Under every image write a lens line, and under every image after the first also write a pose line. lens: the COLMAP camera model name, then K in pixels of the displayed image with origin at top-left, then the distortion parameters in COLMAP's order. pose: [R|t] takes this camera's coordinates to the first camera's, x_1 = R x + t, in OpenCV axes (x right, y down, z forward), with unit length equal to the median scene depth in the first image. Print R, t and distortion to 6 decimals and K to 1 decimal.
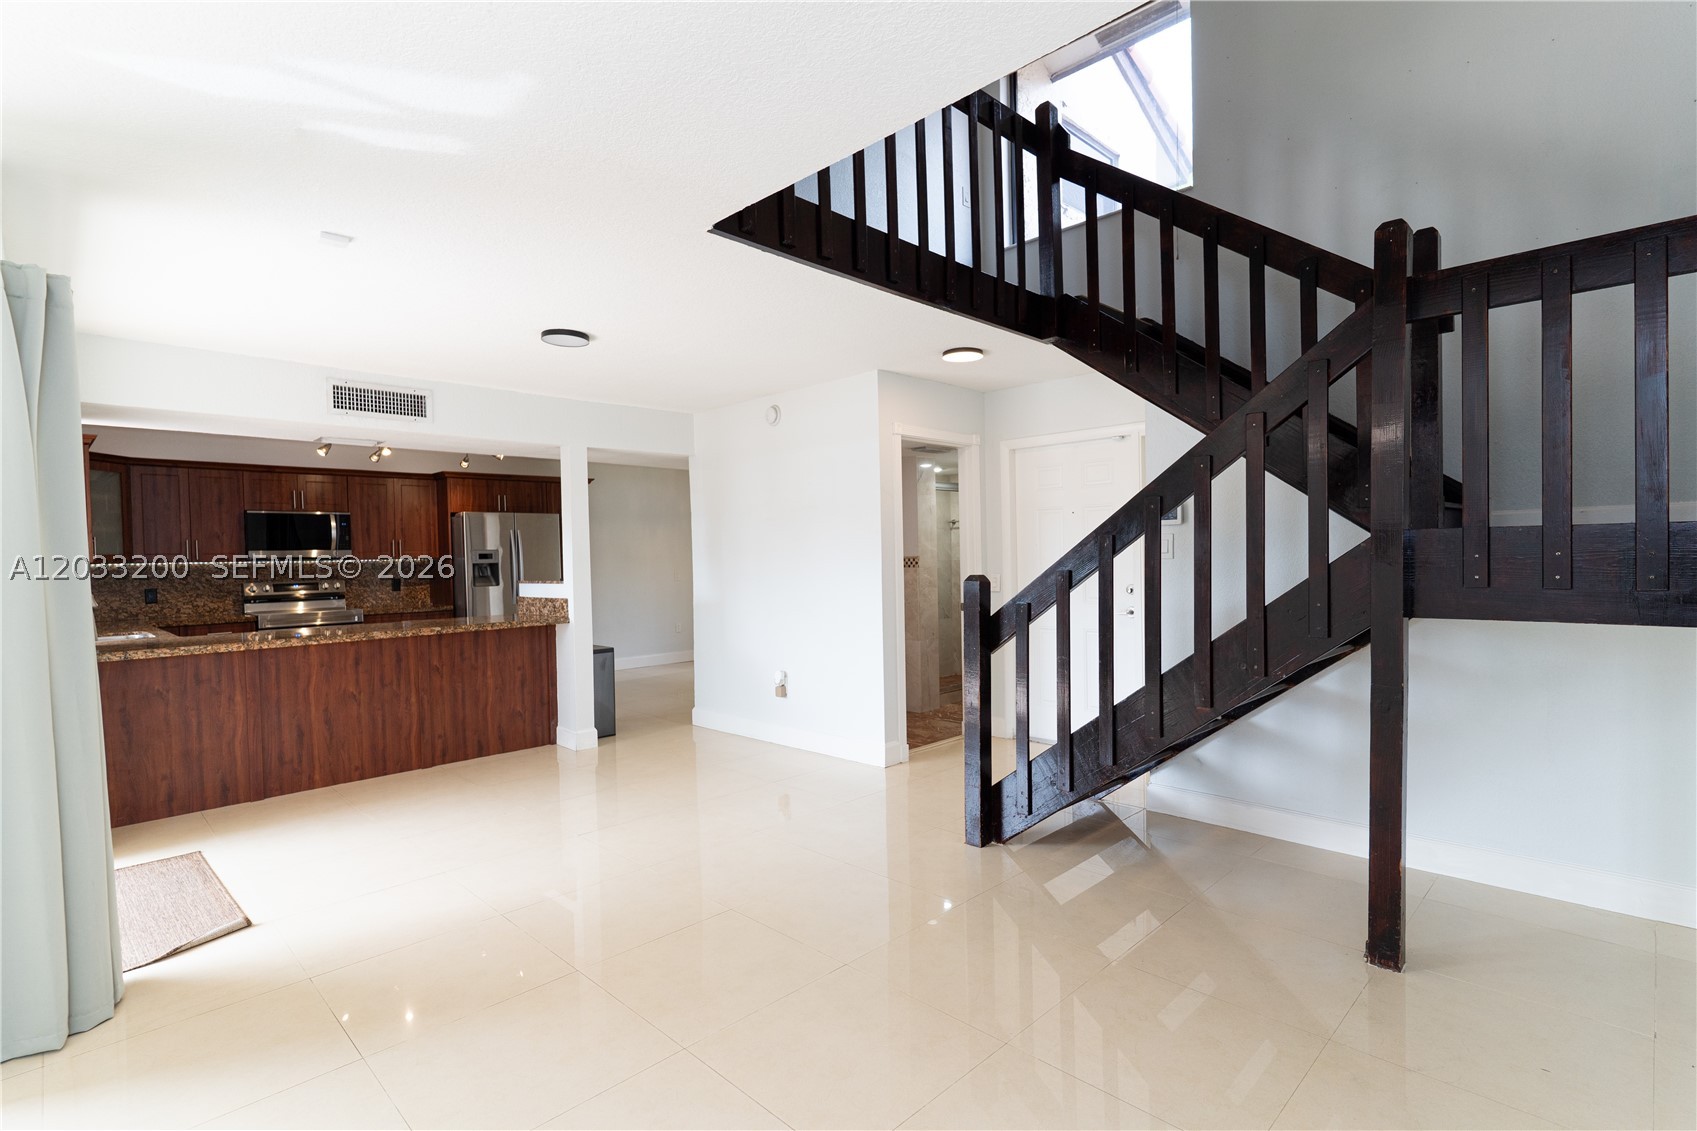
lens RADIAL K [[811.5, 0, 842.4], [0, 811.5, 575.2], [0, 0, 1]] dist [0.007180, -0.002240]
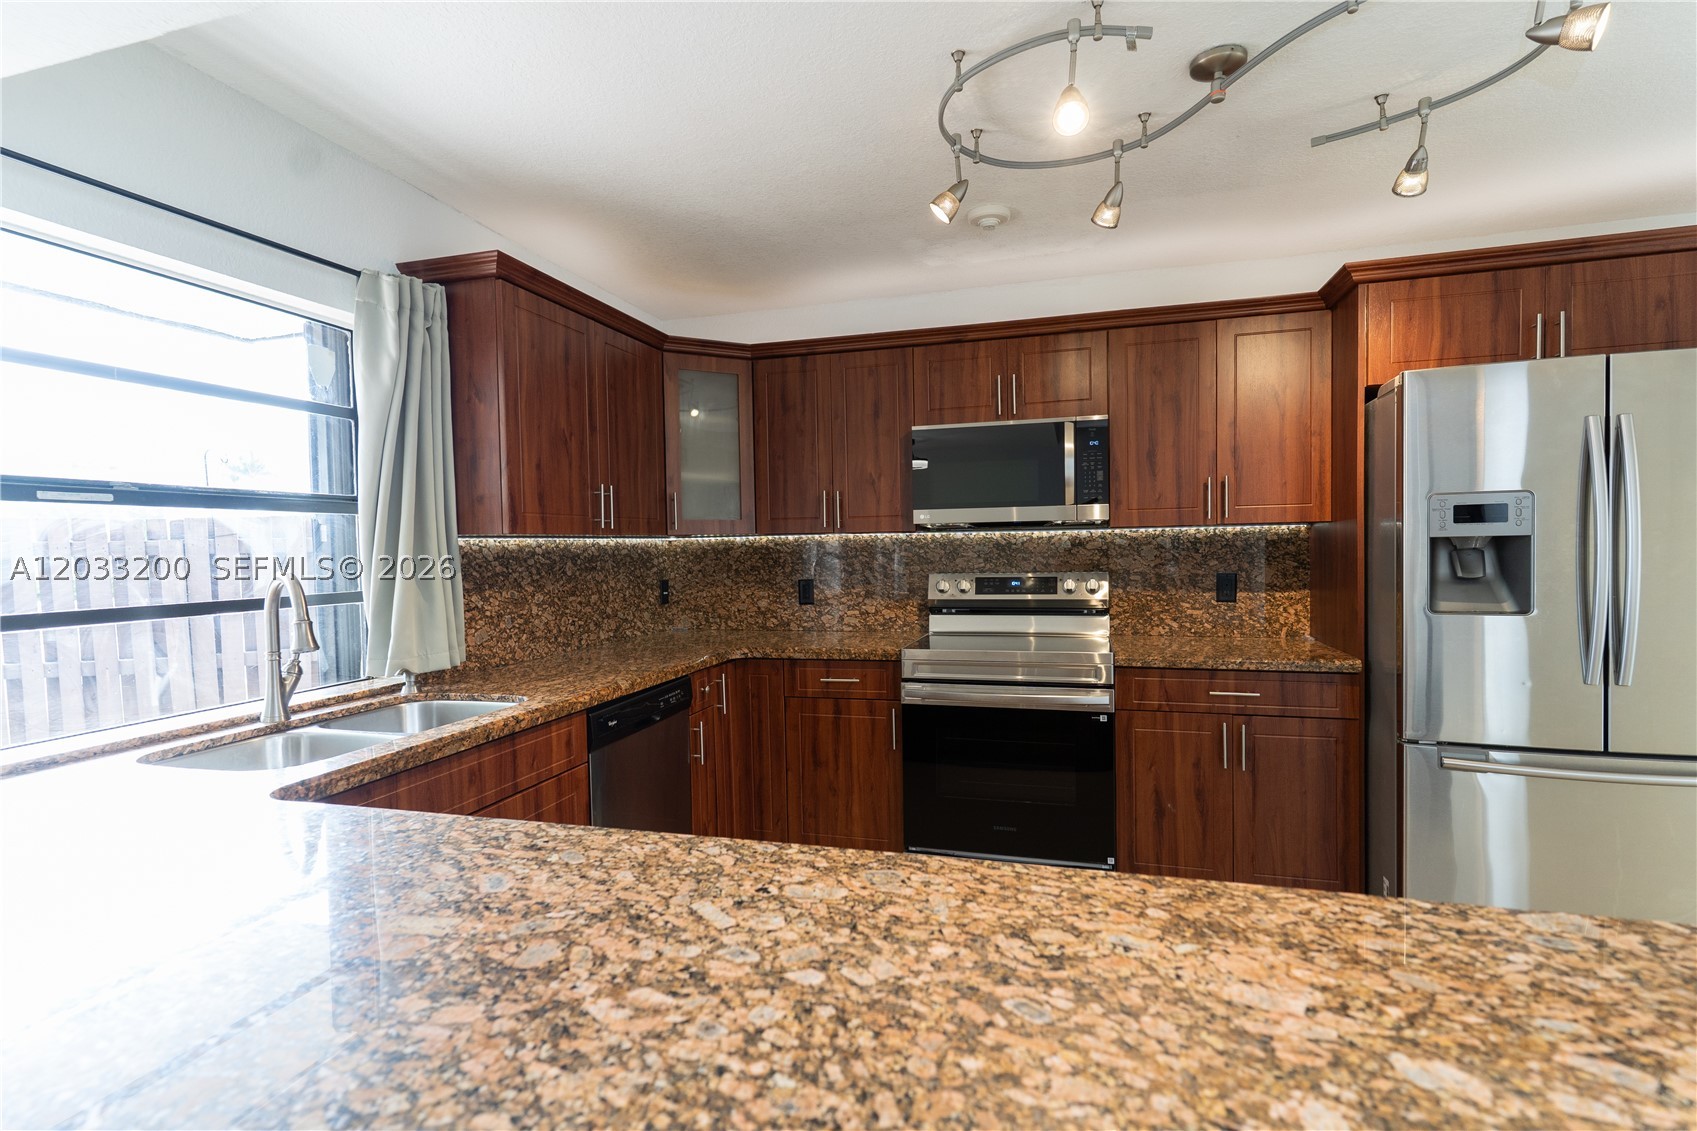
lens RADIAL K [[811.5, 0, 841.7], [0, 811.5, 571.2], [0, 0, 1]] dist [0.007180, -0.002240]
pose [[0.481949, 0.041116, -0.875234, -0.403879], [-0.013089, 0.999125, 0.039729, -0.015089], [0.876101, -0.007692, 0.482065, 0.907579]]
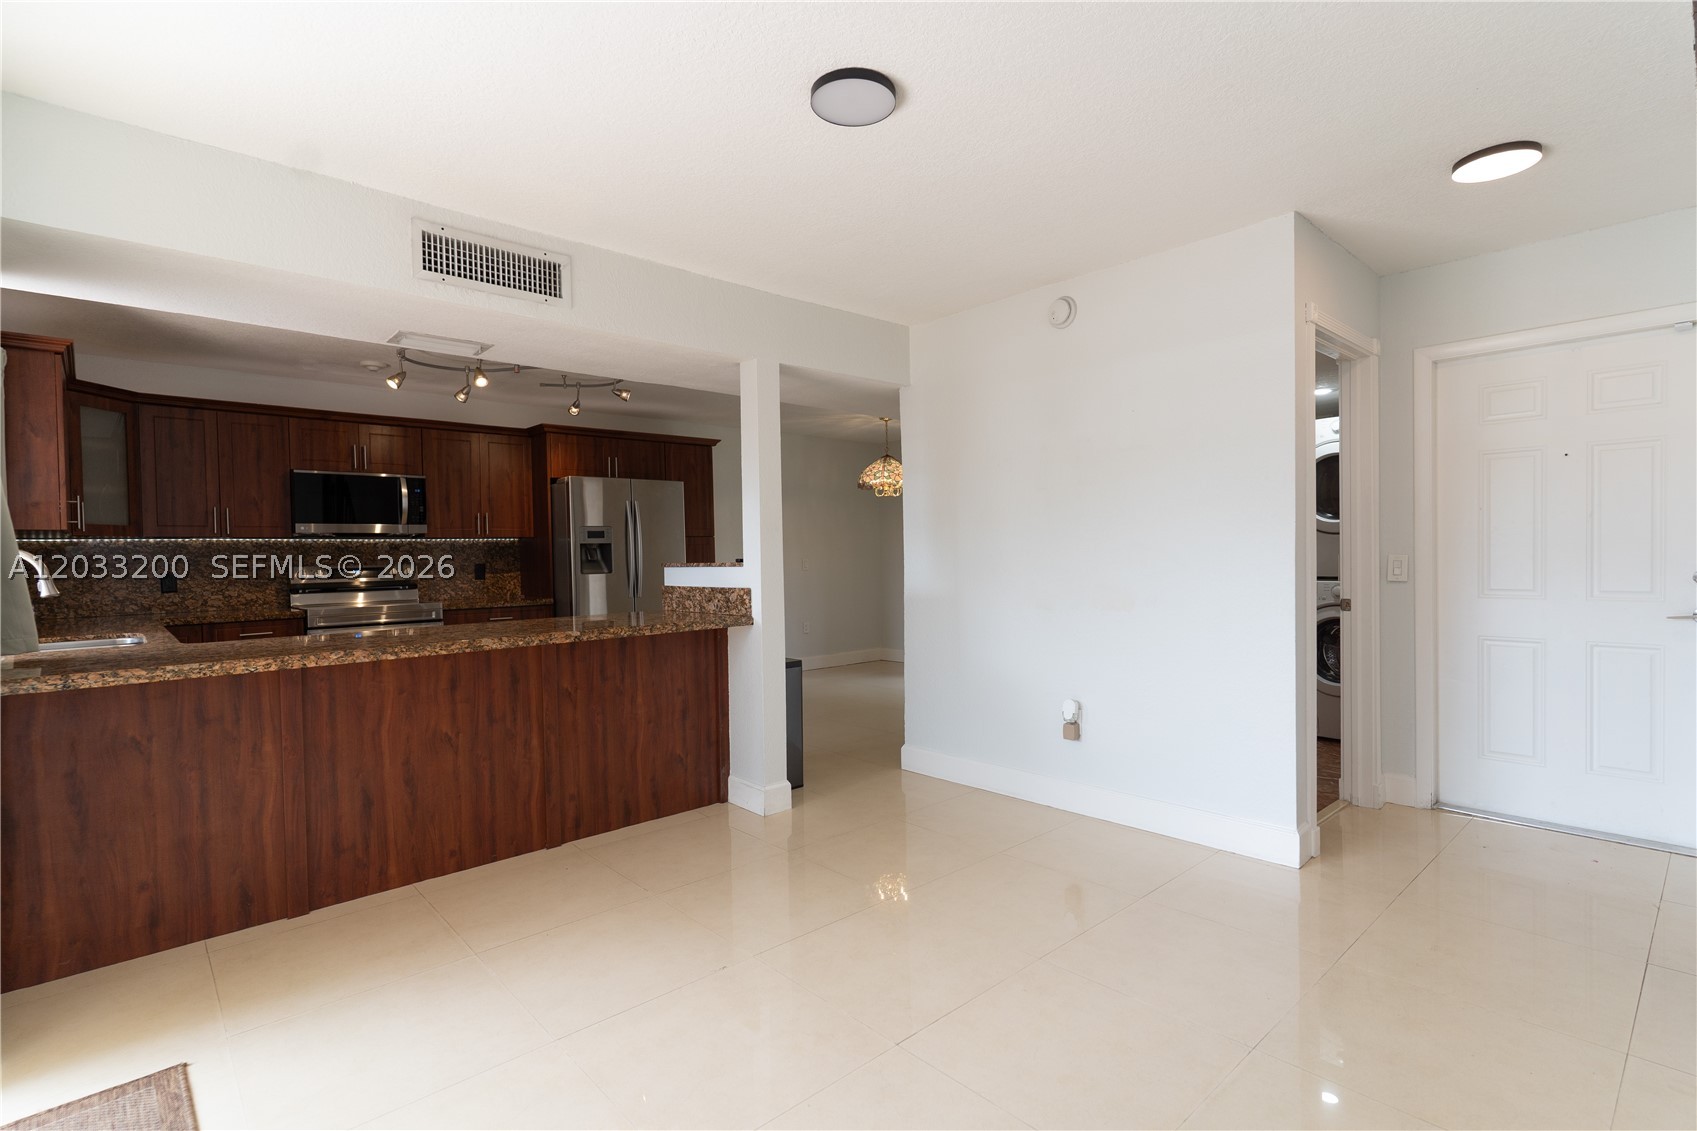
lens RADIAL K [[811.5, 0, 845.3], [0, 811.5, 572.8], [0, 0, 1]] dist [0.007180, -0.002240]
pose [[0.998974, 0.005138, -0.045003, -0.235212], [-0.005080, 0.999986, 0.001408, 0.014873], [0.045010, -0.001178, 0.998986, 0.340177]]
